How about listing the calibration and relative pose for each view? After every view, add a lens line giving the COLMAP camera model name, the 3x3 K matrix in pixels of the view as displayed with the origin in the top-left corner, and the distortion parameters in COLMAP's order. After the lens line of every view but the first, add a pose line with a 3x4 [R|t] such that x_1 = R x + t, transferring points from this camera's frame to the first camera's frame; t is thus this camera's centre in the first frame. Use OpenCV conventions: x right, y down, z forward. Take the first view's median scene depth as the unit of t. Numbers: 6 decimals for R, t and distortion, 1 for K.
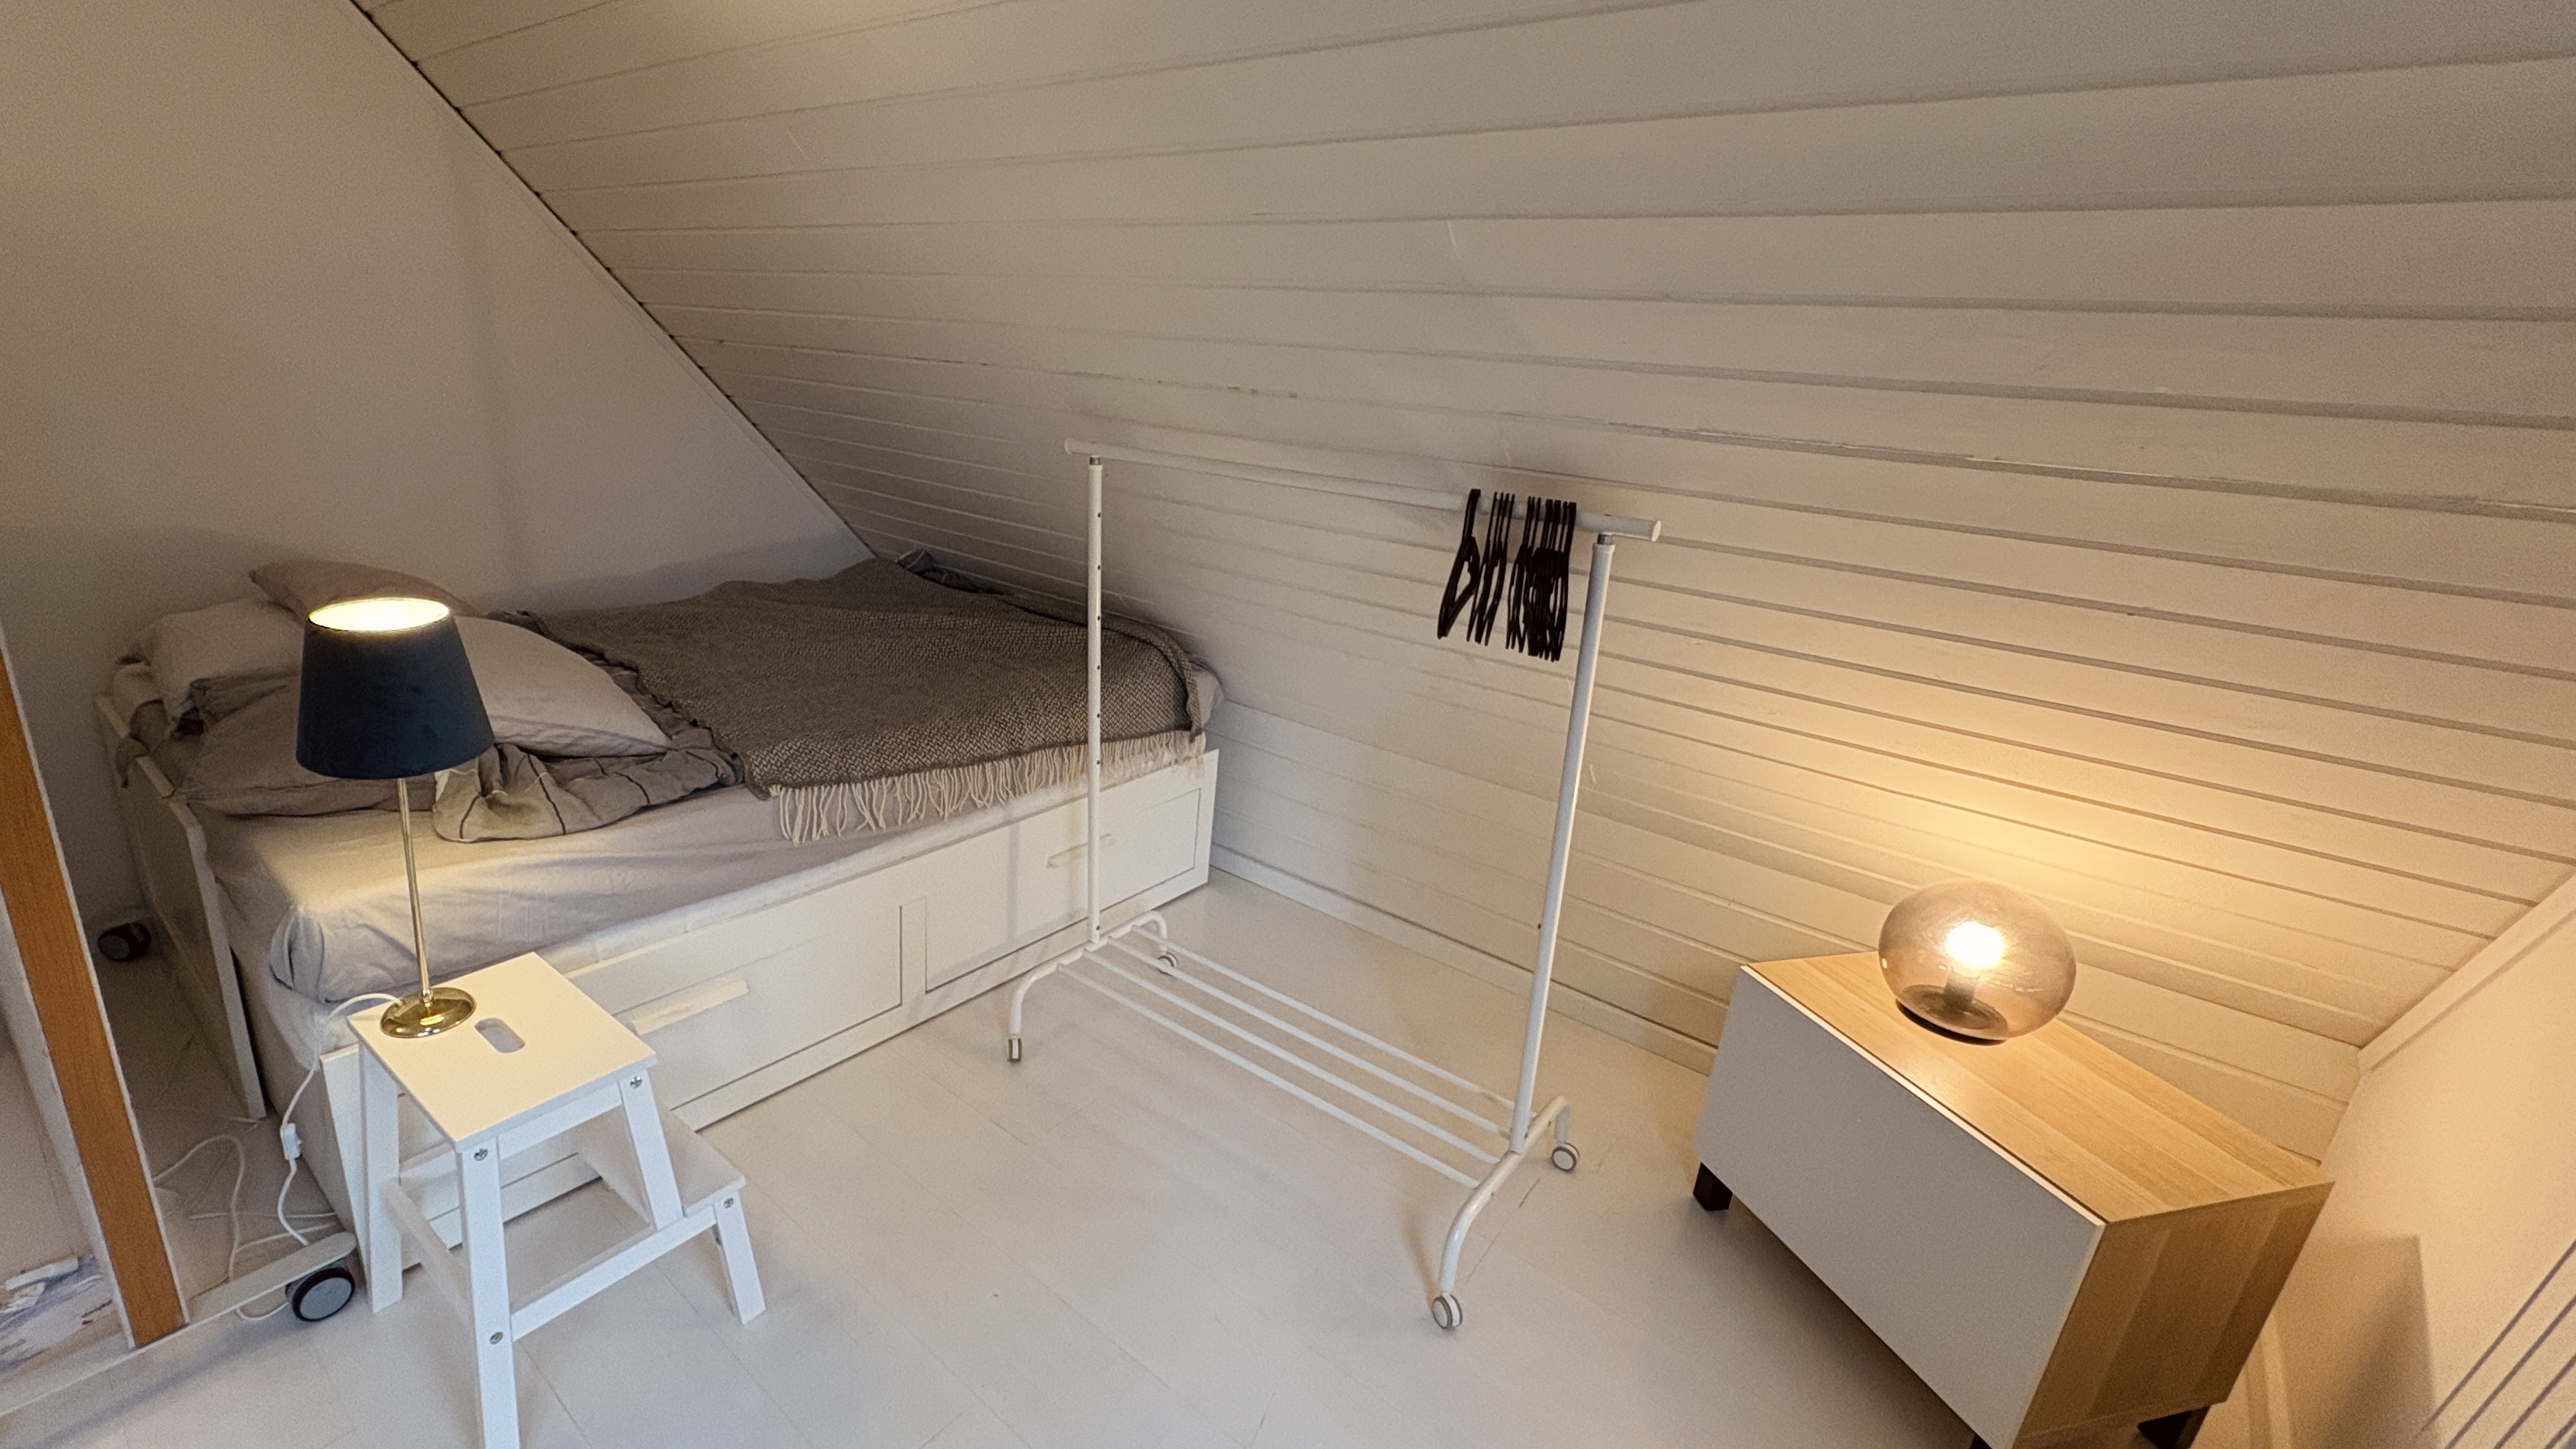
lens RADIAL K [[1121.4, 0, 1288.0], [0, 1121.4, 724.5], [0, 0, 1]] dist [0.001915, 0.000290]
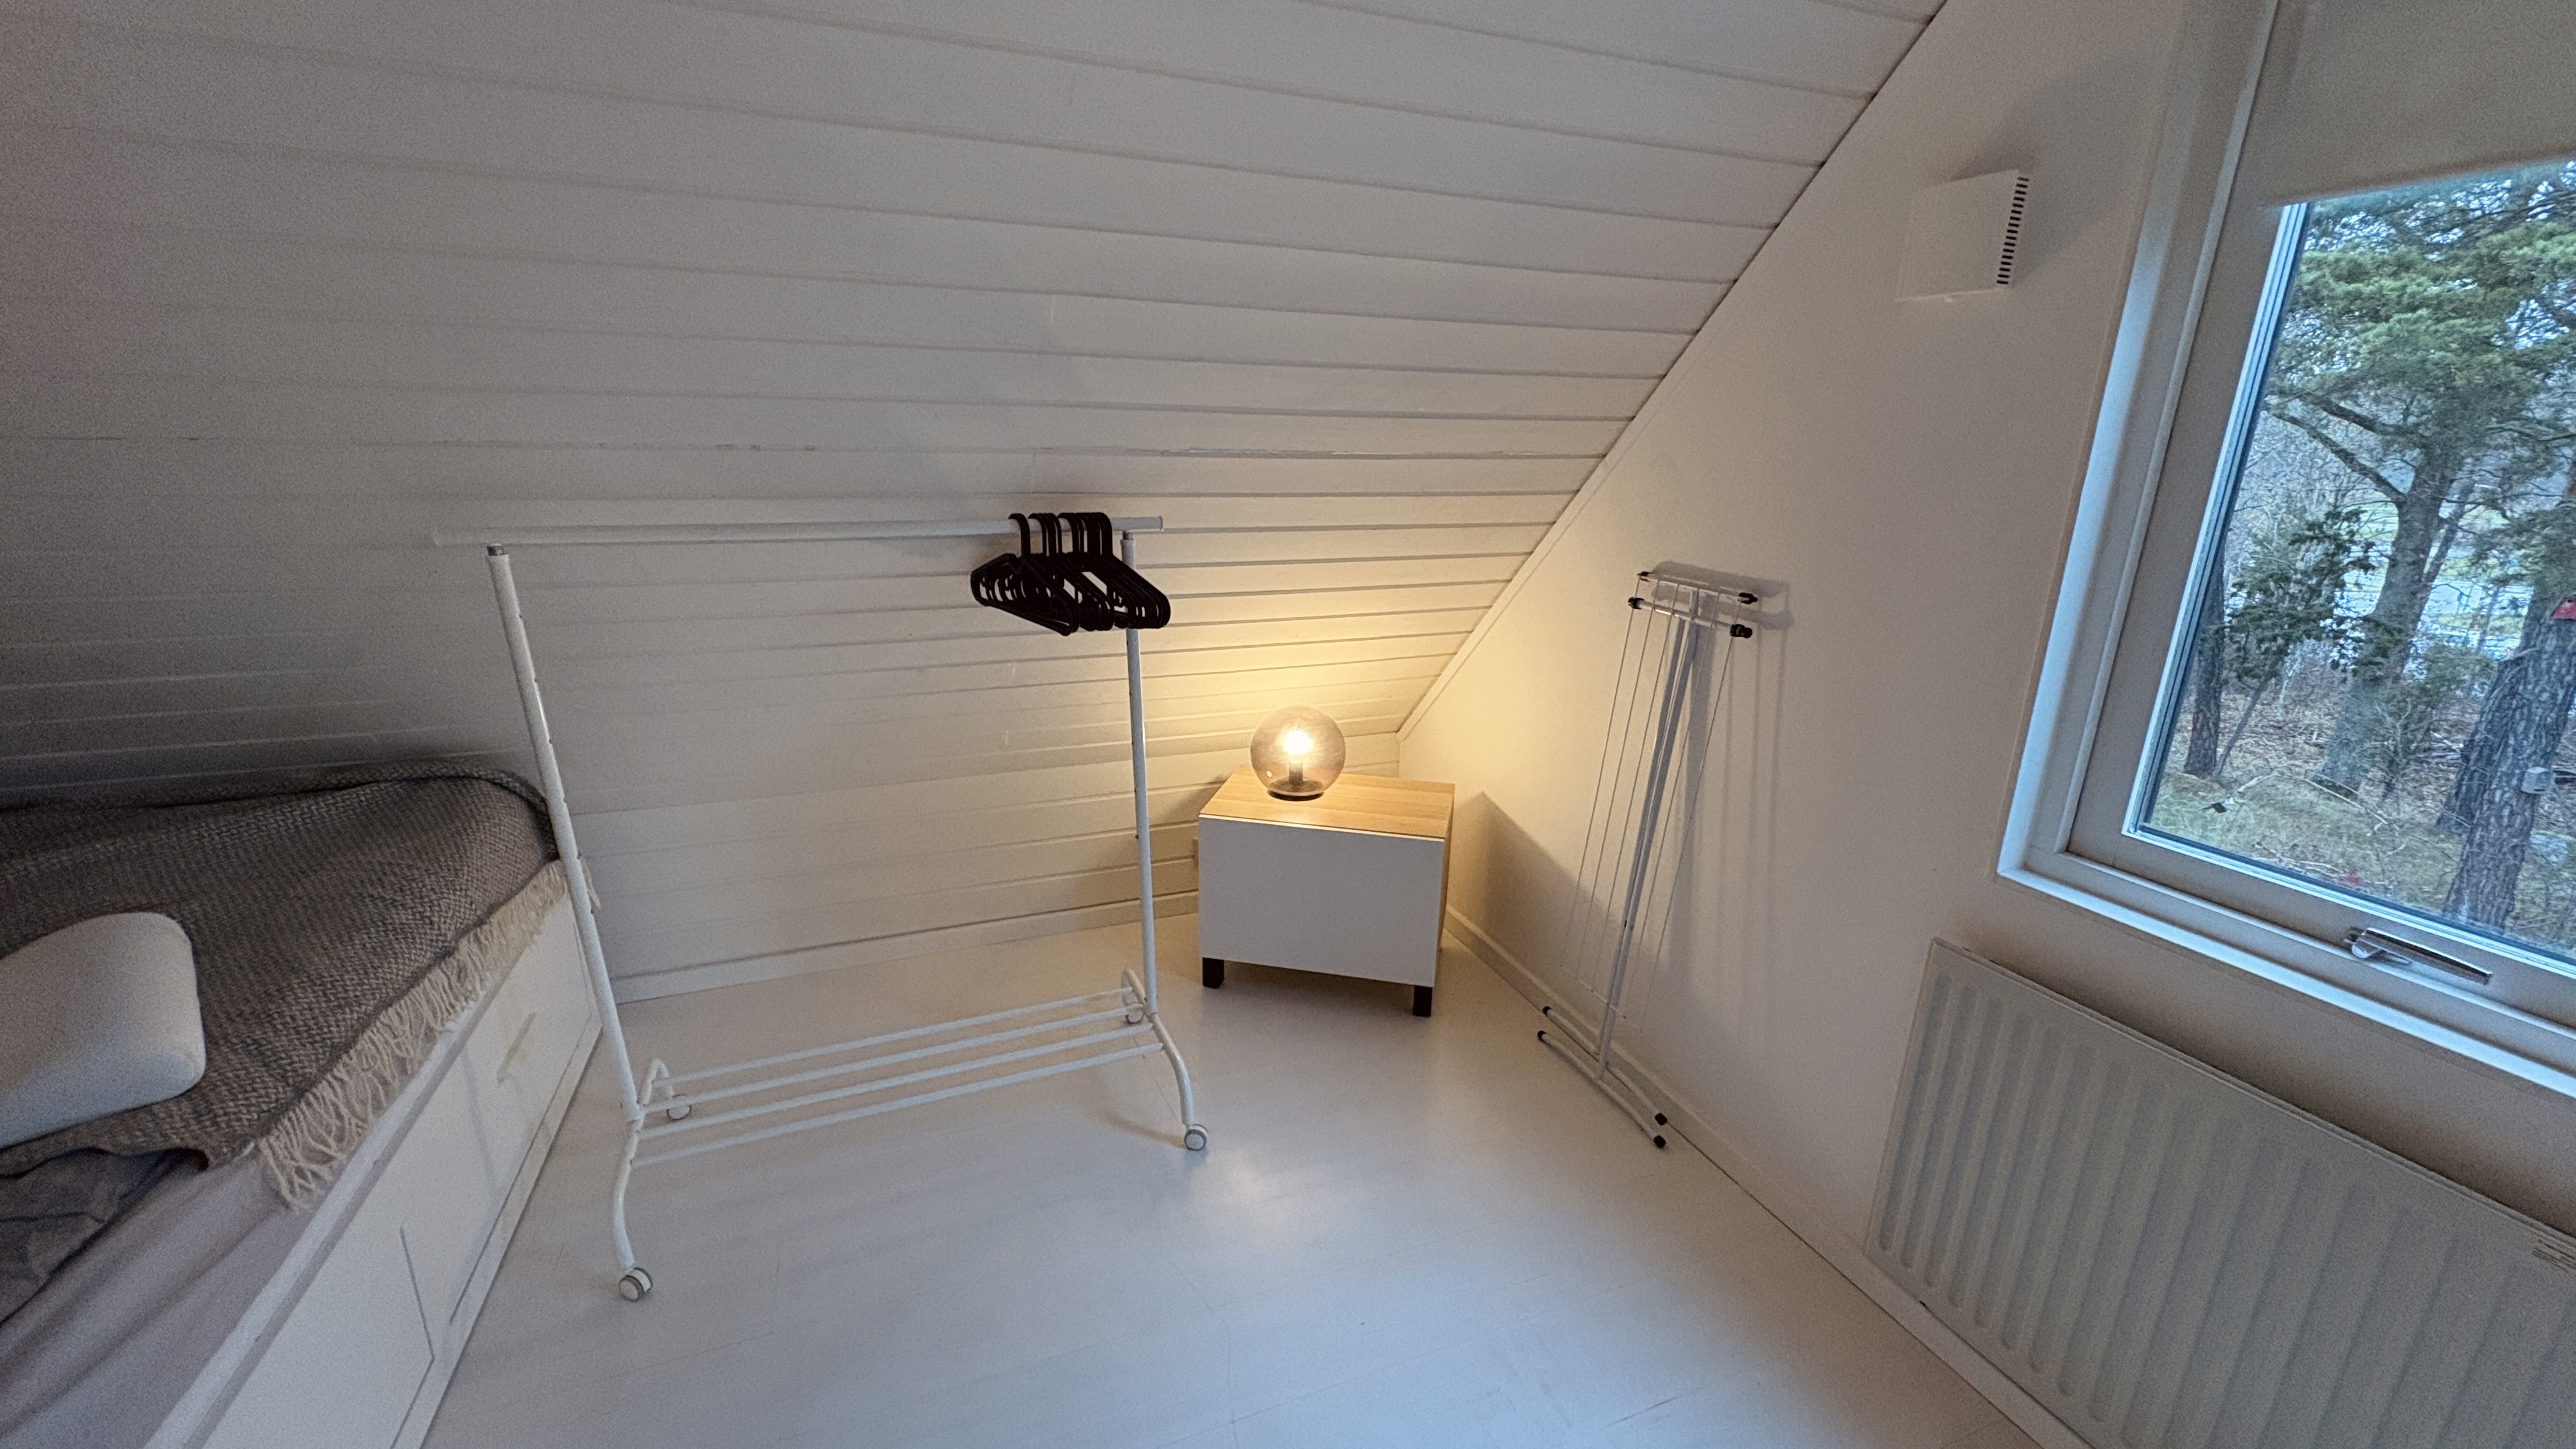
lens RADIAL K [[958.3, 0, 1280.3], [0, 958.3, 692.9], [0, 0, 1]] dist [-0.000907, -0.000017]
pose [[0.498737, -0.280511, 0.820106, -0.522147], [0.287520, 0.946150, 0.148772, -0.089214], [-0.817675, 0.161599, 0.552533, 0.210463]]
